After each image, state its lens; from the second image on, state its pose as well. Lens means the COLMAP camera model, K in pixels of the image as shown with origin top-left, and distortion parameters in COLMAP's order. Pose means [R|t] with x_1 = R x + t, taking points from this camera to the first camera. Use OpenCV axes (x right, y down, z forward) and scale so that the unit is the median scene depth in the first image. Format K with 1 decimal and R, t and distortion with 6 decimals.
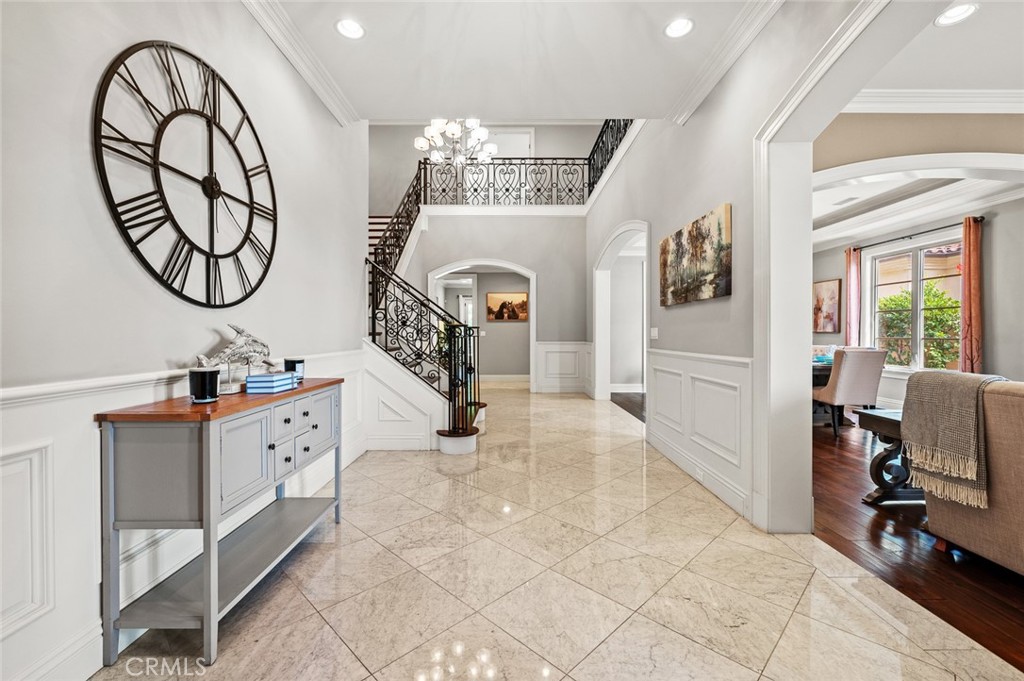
lens RADIAL K [[428.1, 0, 512.4], [0, 428.1, 333.8], [0, 0, 1]] dist [0.001287, 0.000435]
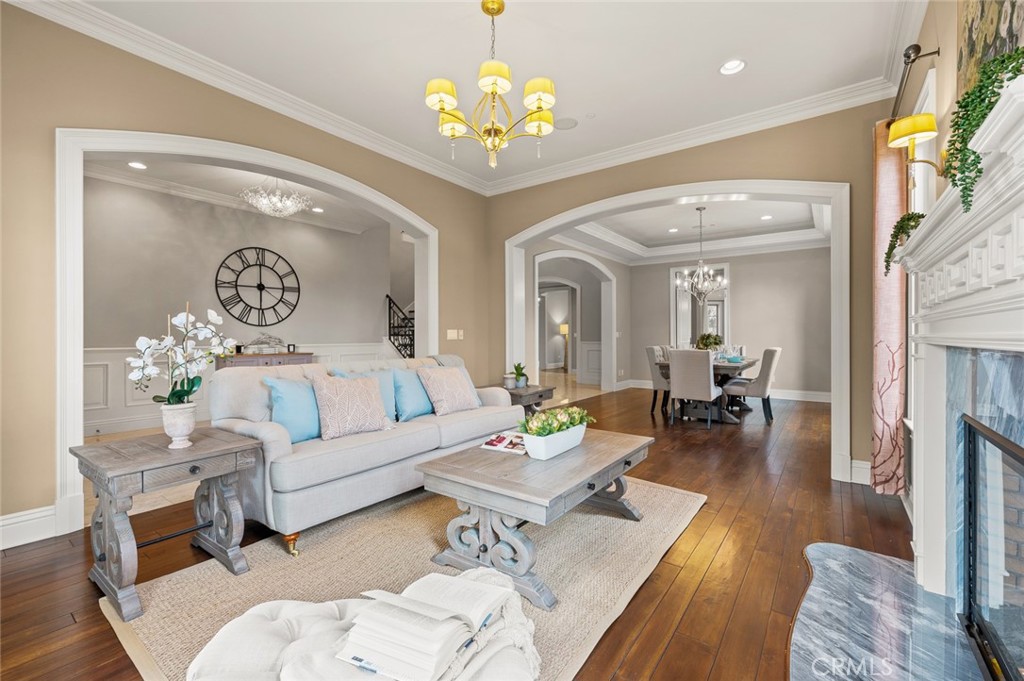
lens RADIAL K [[428.1, 0, 509.1], [0, 428.1, 339.4], [0, 0, 1]] dist [0.001287, 0.000435]
pose [[0.798812, 0.003320, -0.601572, 2.680830], [-0.002423, 0.999994, 0.002302, 0.021600], [0.601576, -0.000381, 0.798815, -0.396567]]
